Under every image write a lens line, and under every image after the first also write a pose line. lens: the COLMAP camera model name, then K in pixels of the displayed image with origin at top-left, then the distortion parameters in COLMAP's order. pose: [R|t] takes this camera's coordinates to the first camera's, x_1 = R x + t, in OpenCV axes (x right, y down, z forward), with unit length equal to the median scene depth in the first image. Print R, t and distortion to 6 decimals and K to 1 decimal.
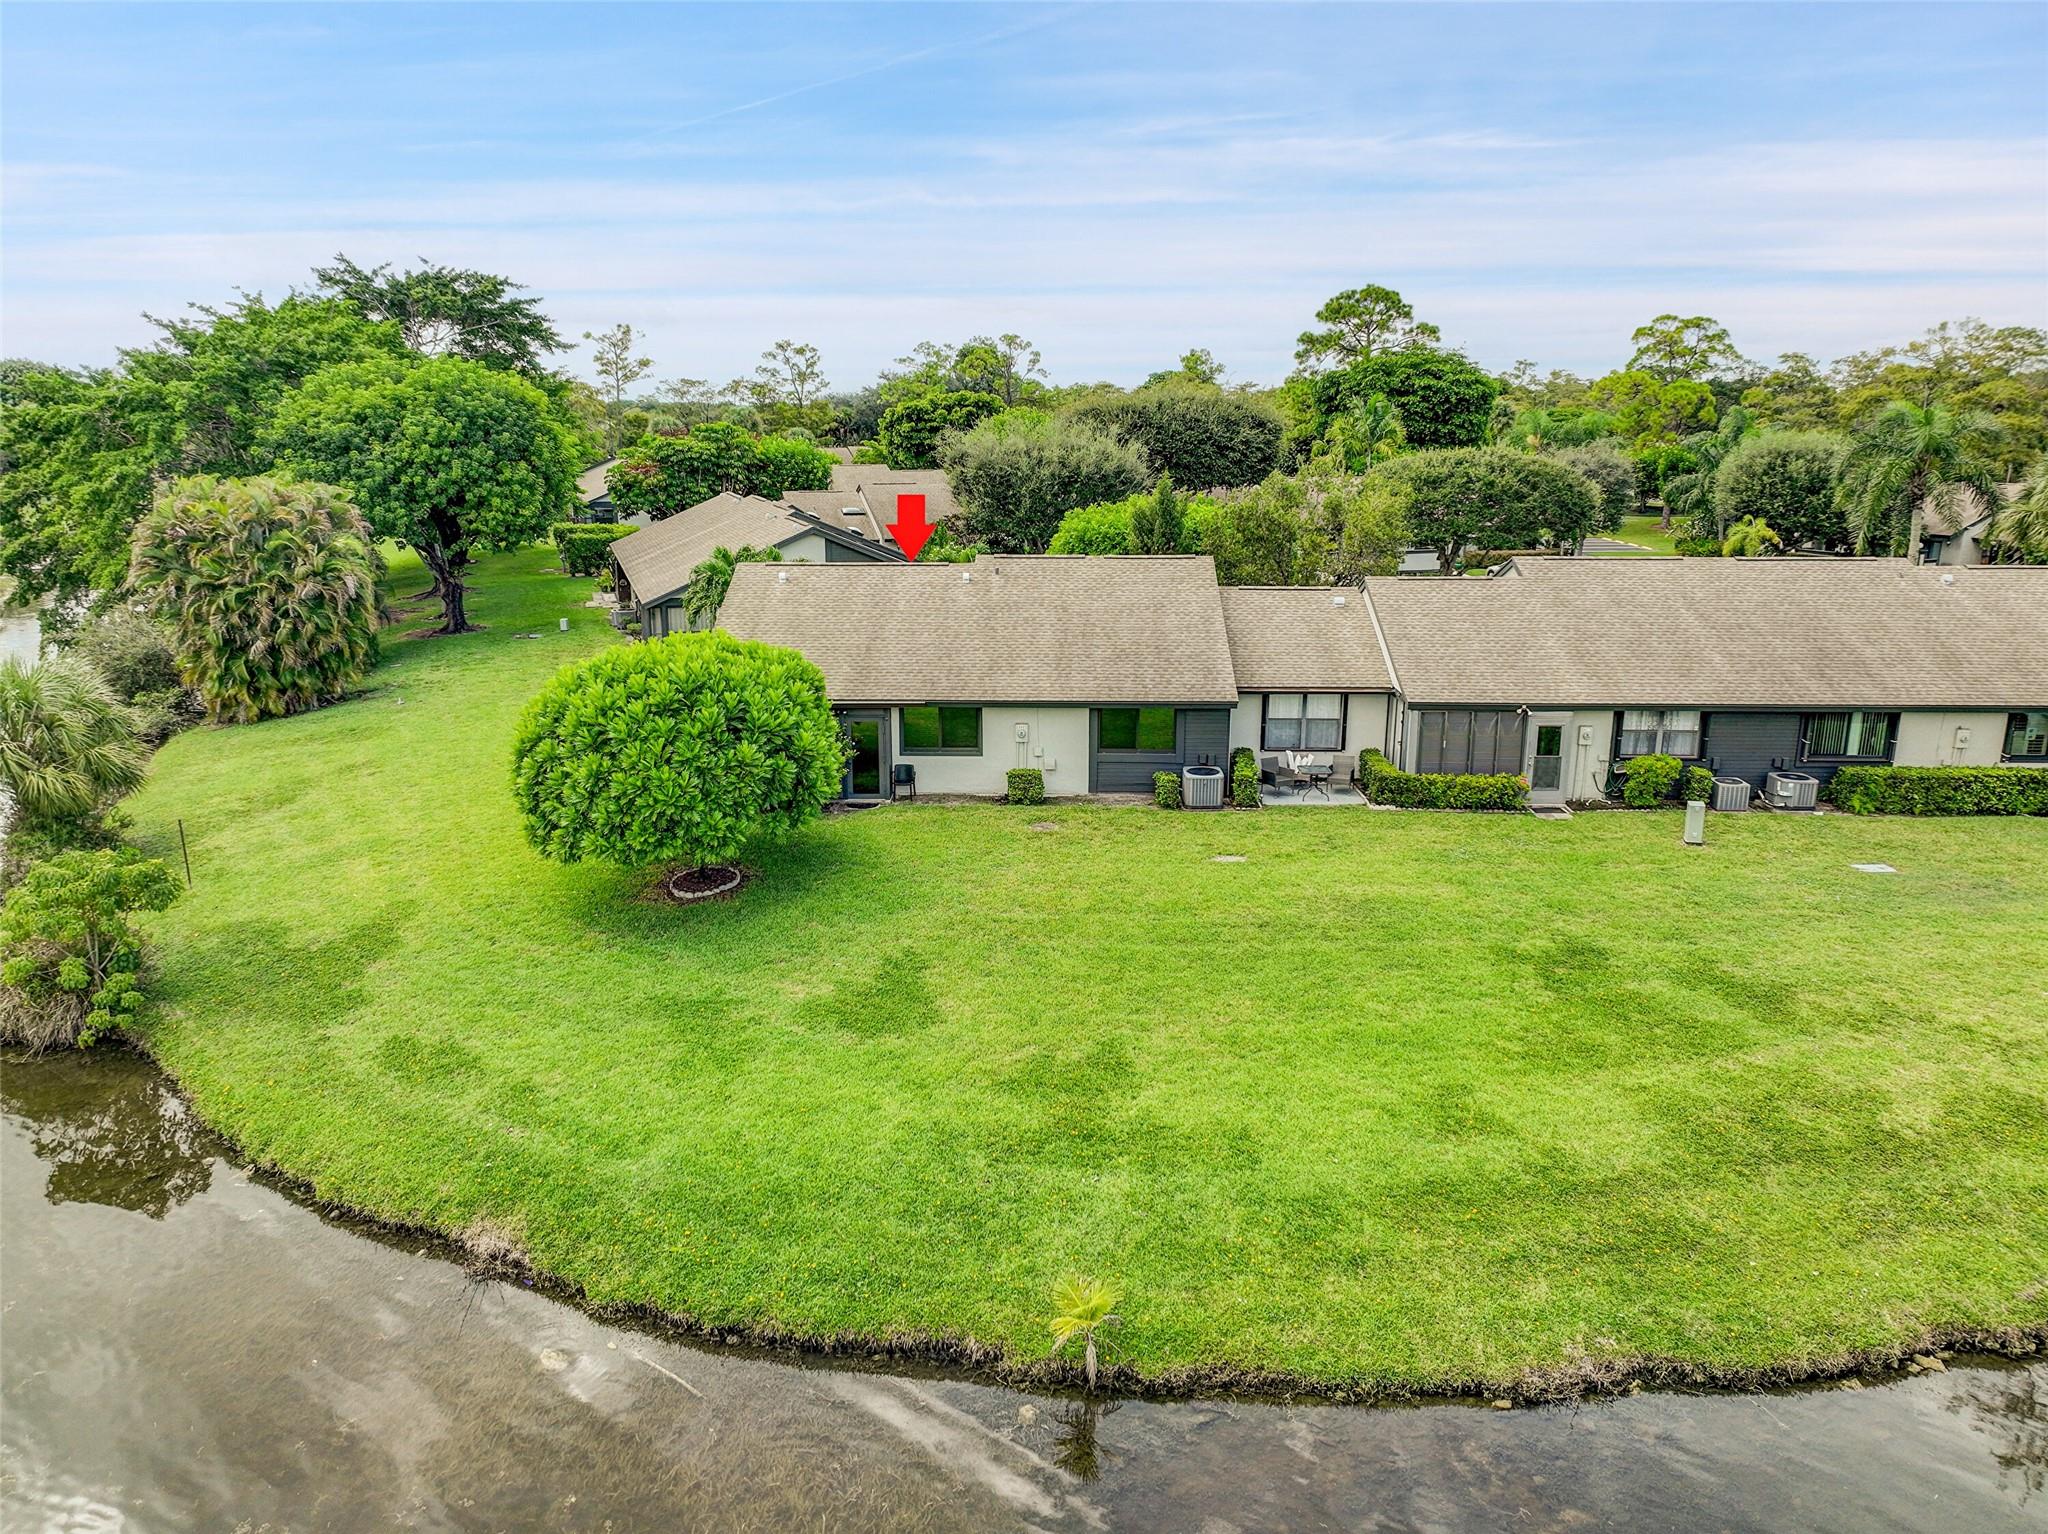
lens RADIAL K [[1434.6, 0, 1019.0], [0, 1434.6, 776.0], [0, 0, 1]] dist [-0.003014, 0.015443]
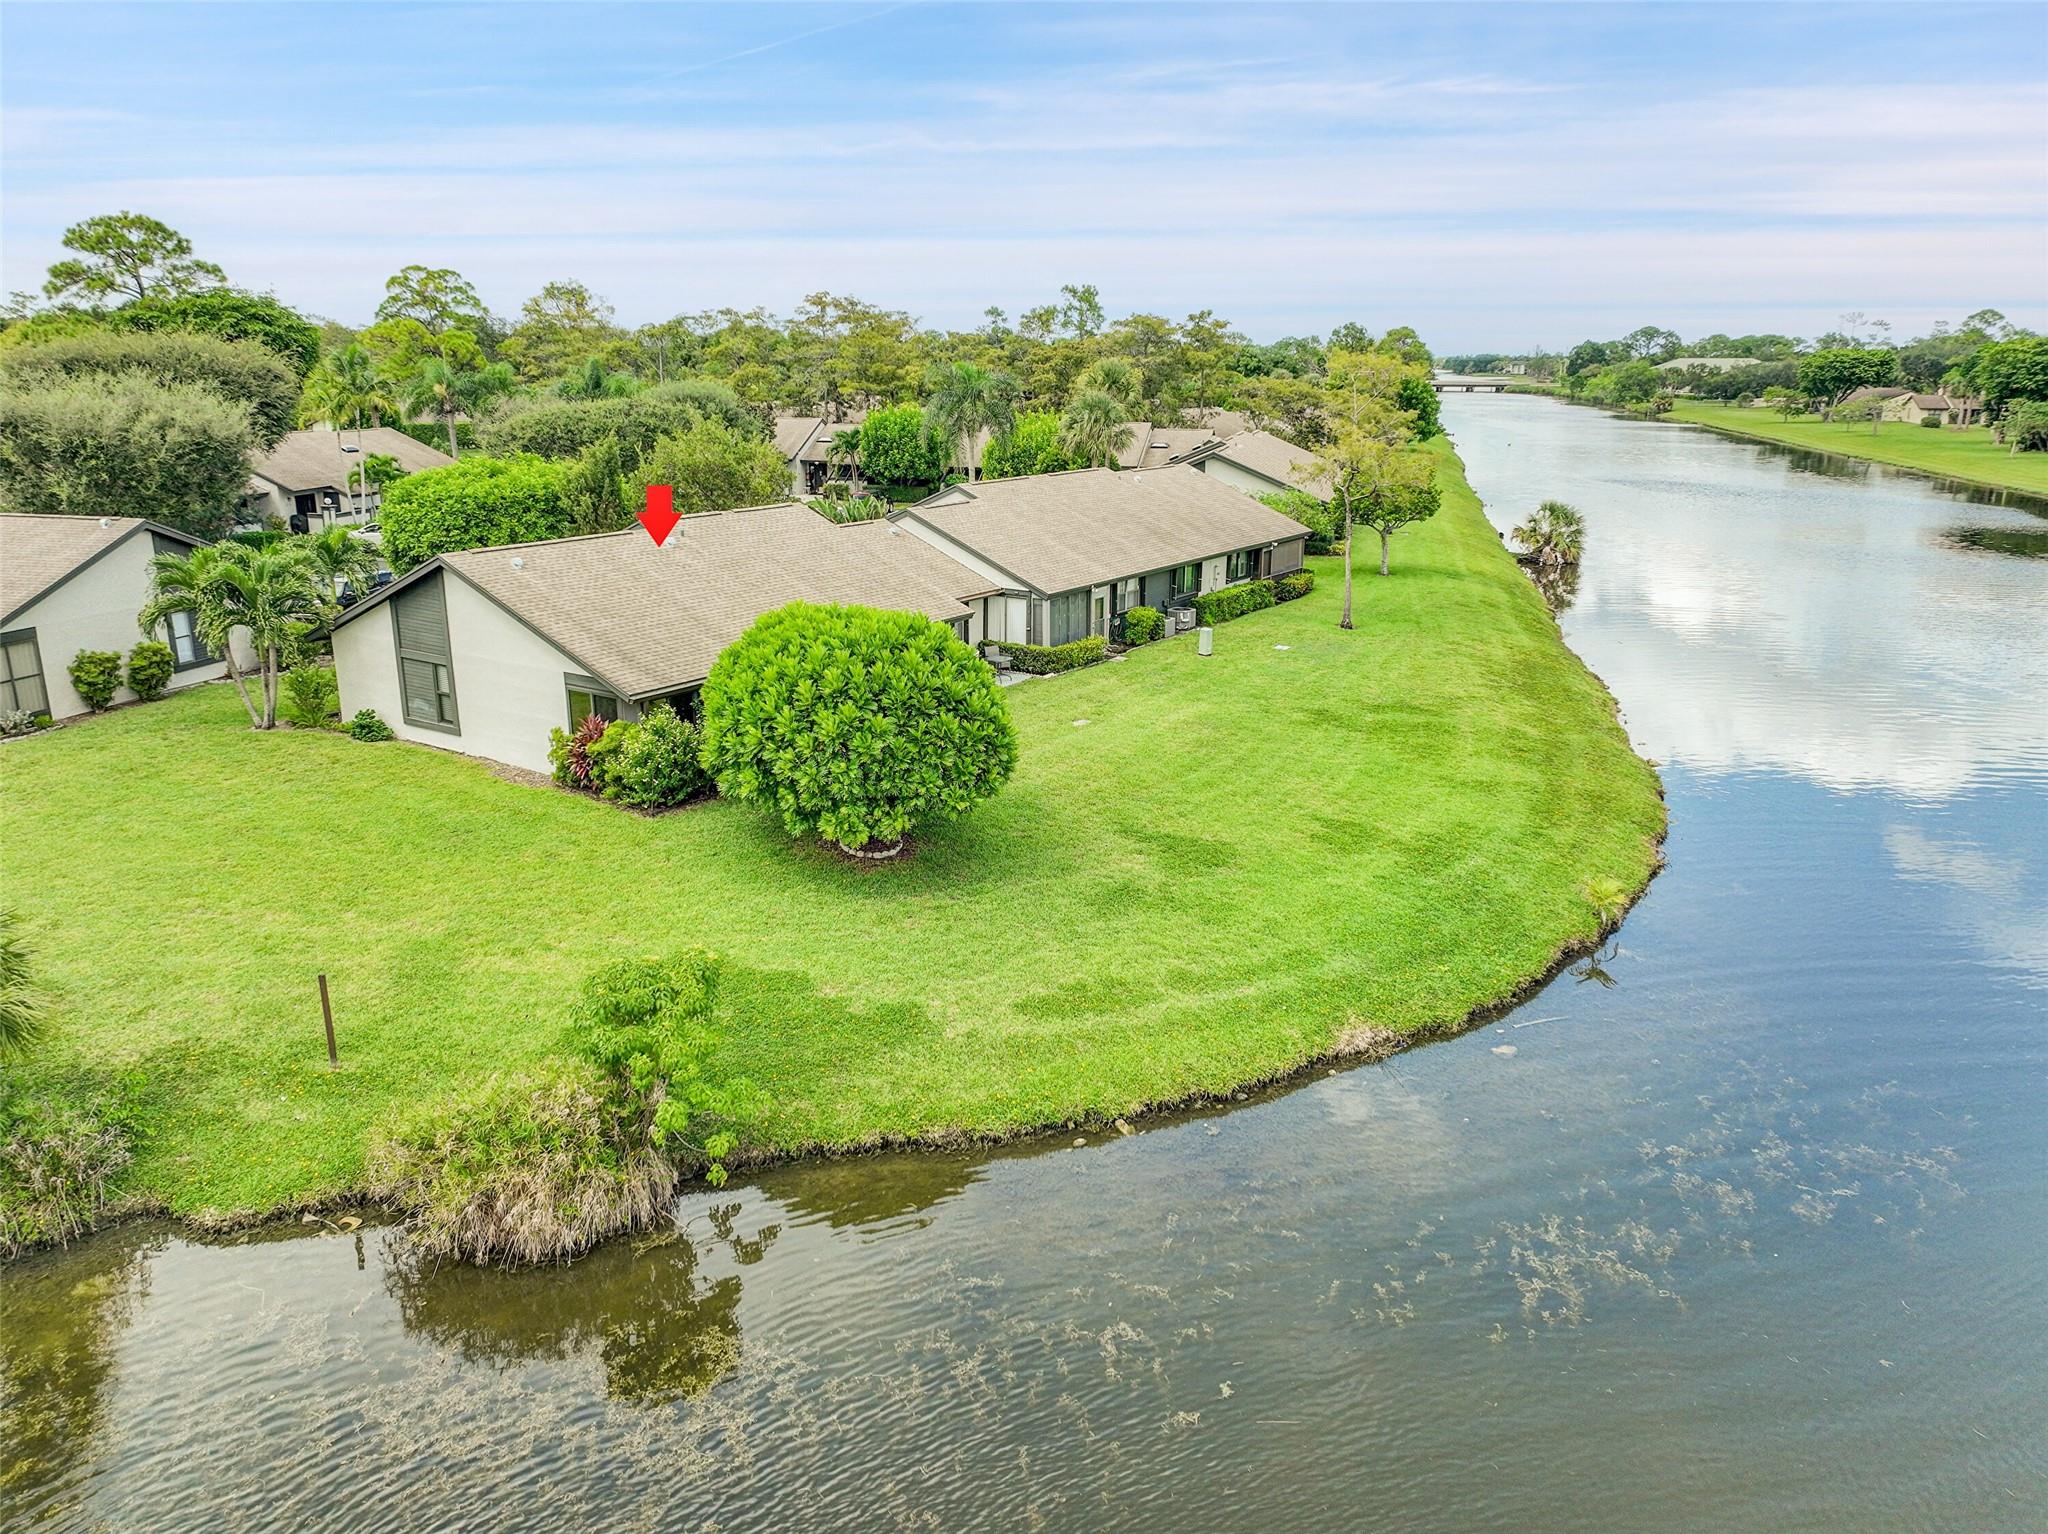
lens RADIAL K [[1434.6, 0, 1015.7], [0, 1434.6, 758.9], [0, 0, 1]] dist [-0.003014, 0.015443]
pose [[0.539424, -0.223759, 0.811759, -0.850001], [0.200309, 0.970471, 0.134400, -0.086915], [-0.817862, 0.090104, 0.568316, 0.274737]]
